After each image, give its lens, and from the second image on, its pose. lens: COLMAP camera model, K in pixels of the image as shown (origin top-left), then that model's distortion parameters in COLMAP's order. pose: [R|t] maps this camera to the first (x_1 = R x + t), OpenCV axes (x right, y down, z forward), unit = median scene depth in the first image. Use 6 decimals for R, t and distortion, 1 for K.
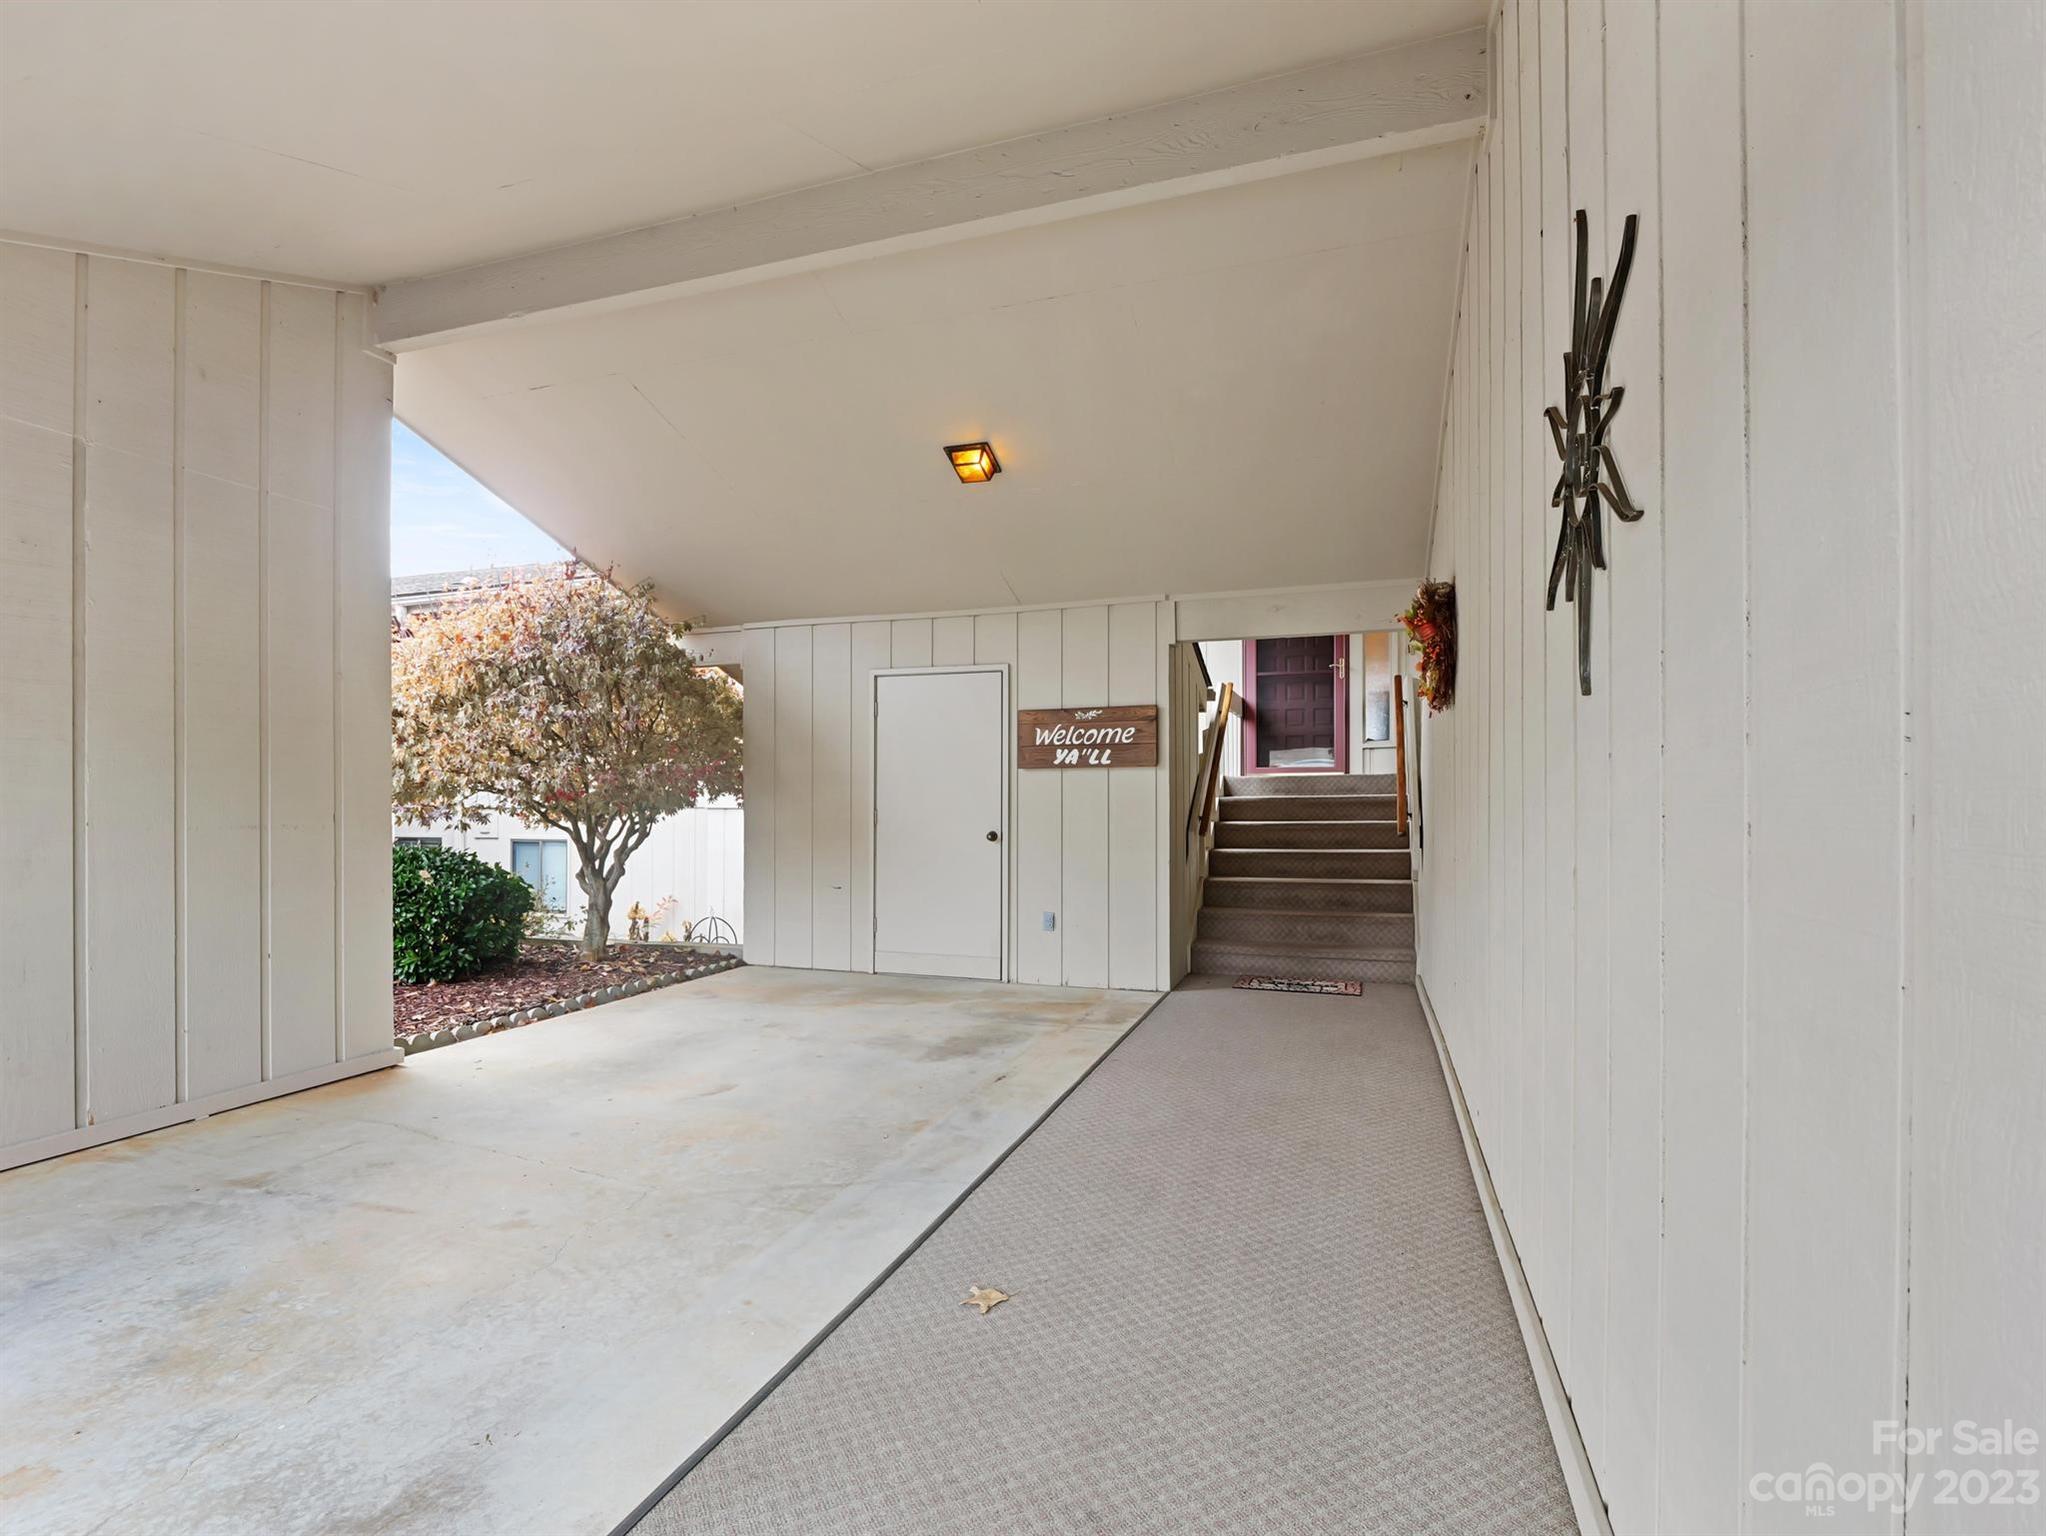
lens RADIAL K [[1019.6, 0, 994.1], [0, 1019.6, 812.1], [0, 0, 1]] dist [-0.004396, -0.001435]
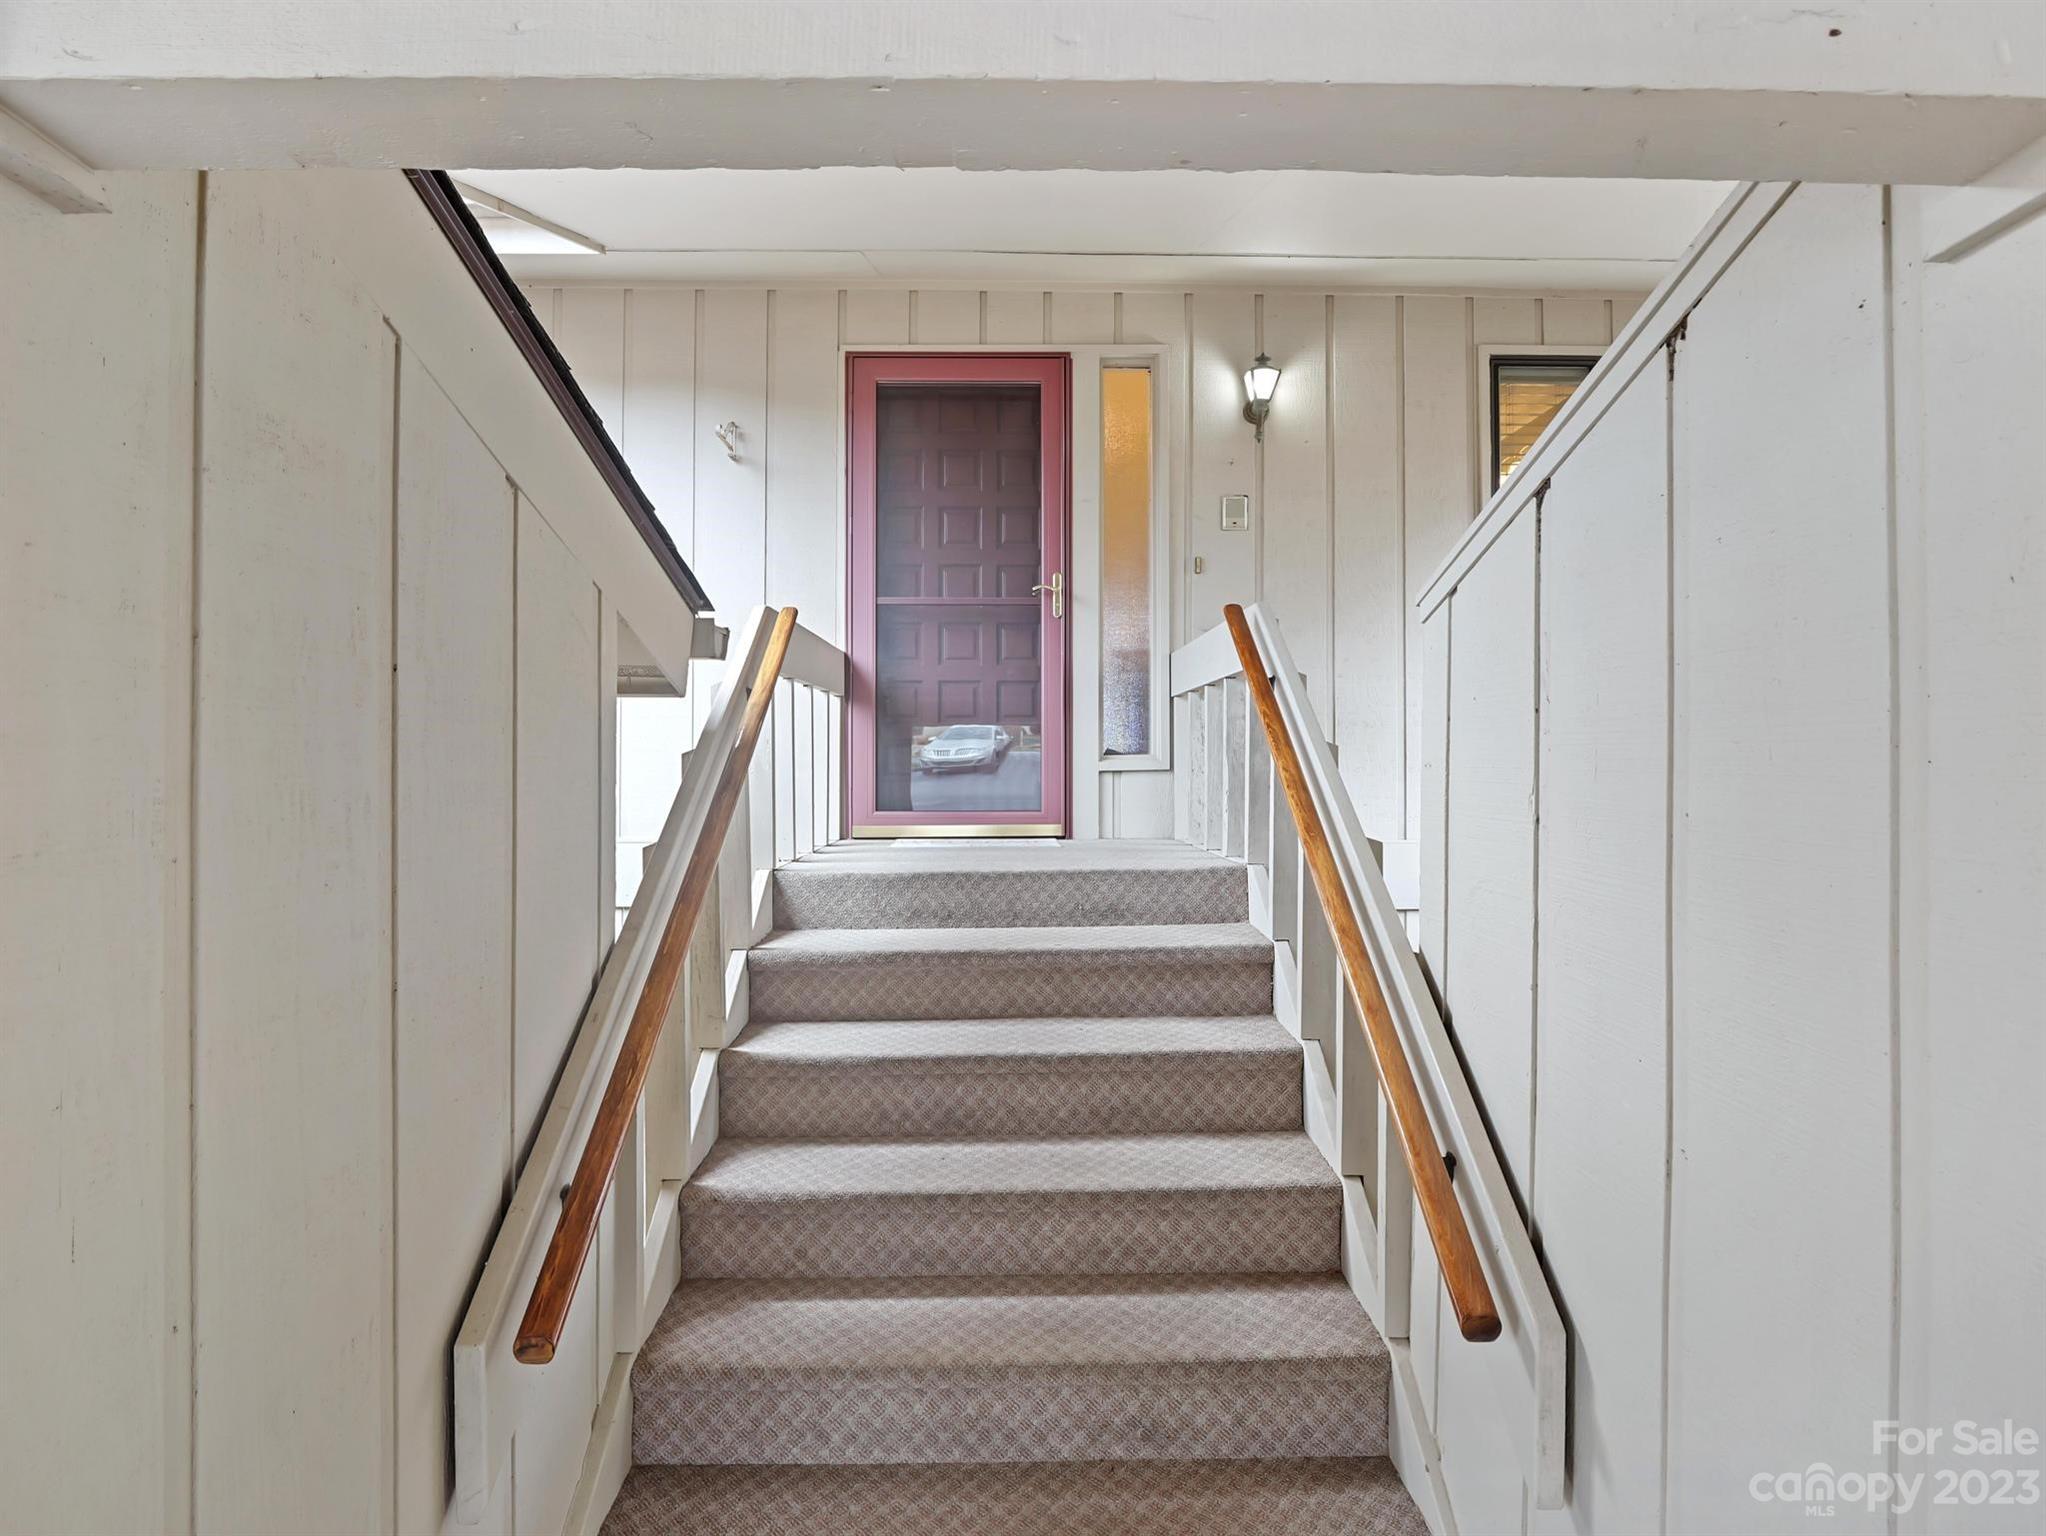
lens RADIAL K [[1001.2, 0, 1023.0], [0, 1001.2, 768.0], [0, 0, 1]] dist [-0.012042, -0.000403]
pose [[0.932962, -0.007579, 0.359894, 0.238352], [0.005874, 0.999966, 0.005832, -0.095510], [-0.359926, -0.003327, 0.932975, 0.843527]]
